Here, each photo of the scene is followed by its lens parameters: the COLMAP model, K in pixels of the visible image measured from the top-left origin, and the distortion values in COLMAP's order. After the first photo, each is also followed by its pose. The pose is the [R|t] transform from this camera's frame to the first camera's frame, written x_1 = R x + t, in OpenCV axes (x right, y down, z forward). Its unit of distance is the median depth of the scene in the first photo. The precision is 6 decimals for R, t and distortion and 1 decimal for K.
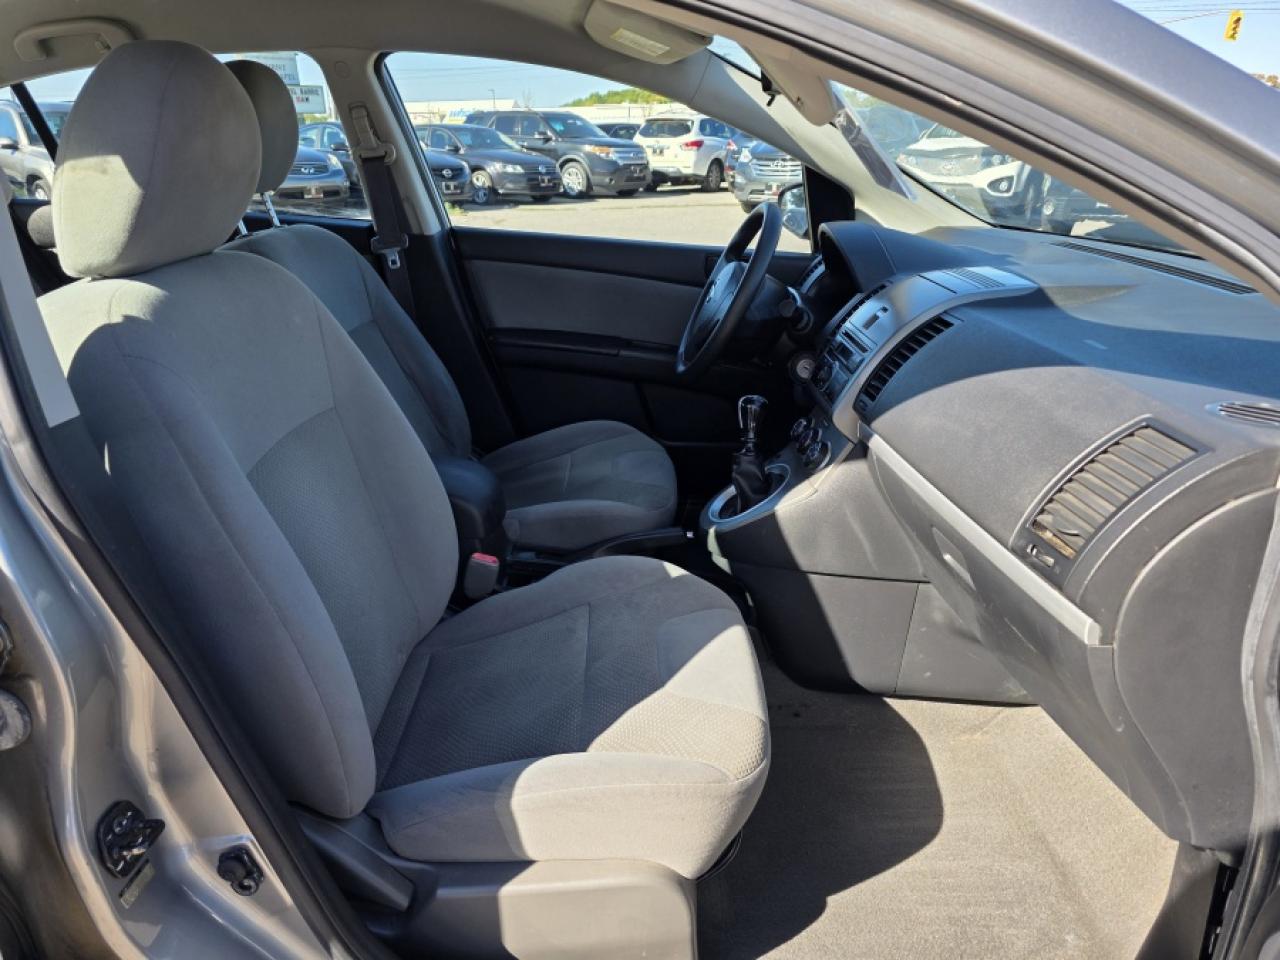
lens RADIAL K [[867.6, 0, 629.1], [0, 867.6, 466.8], [0, 0, 1]] dist [0.044770, -0.040550]
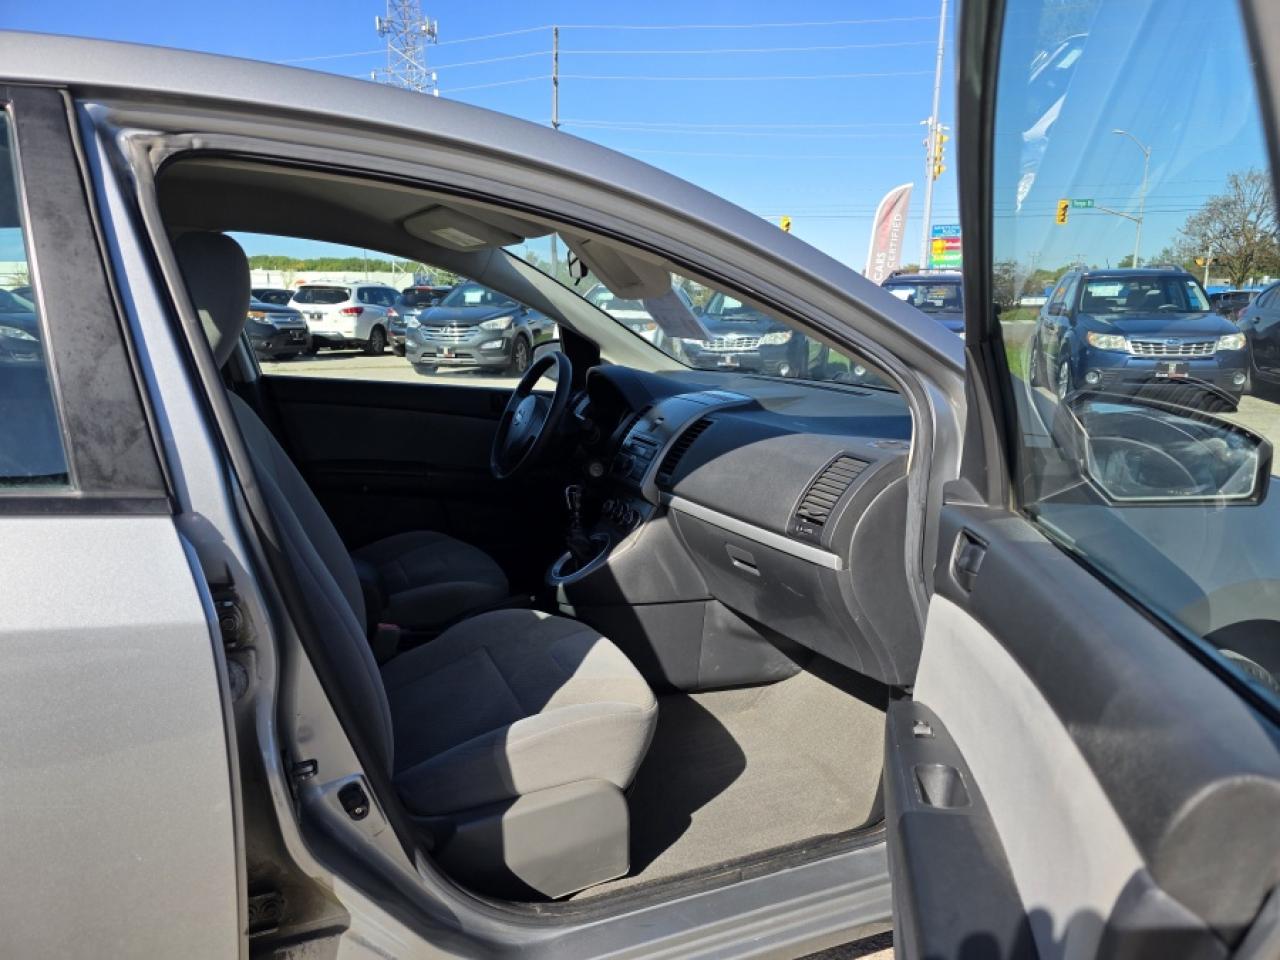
lens RADIAL K [[865.5, 0, 646.6], [0, 865.5, 481.5], [0, 0, 1]] dist [0.062402, -0.057265]
pose [[0.918540, -0.062481, 0.390360, -0.291594], [0.124950, 0.982697, -0.136723, 0.115204], [-0.375063, 0.174361, 0.910454, -0.293648]]
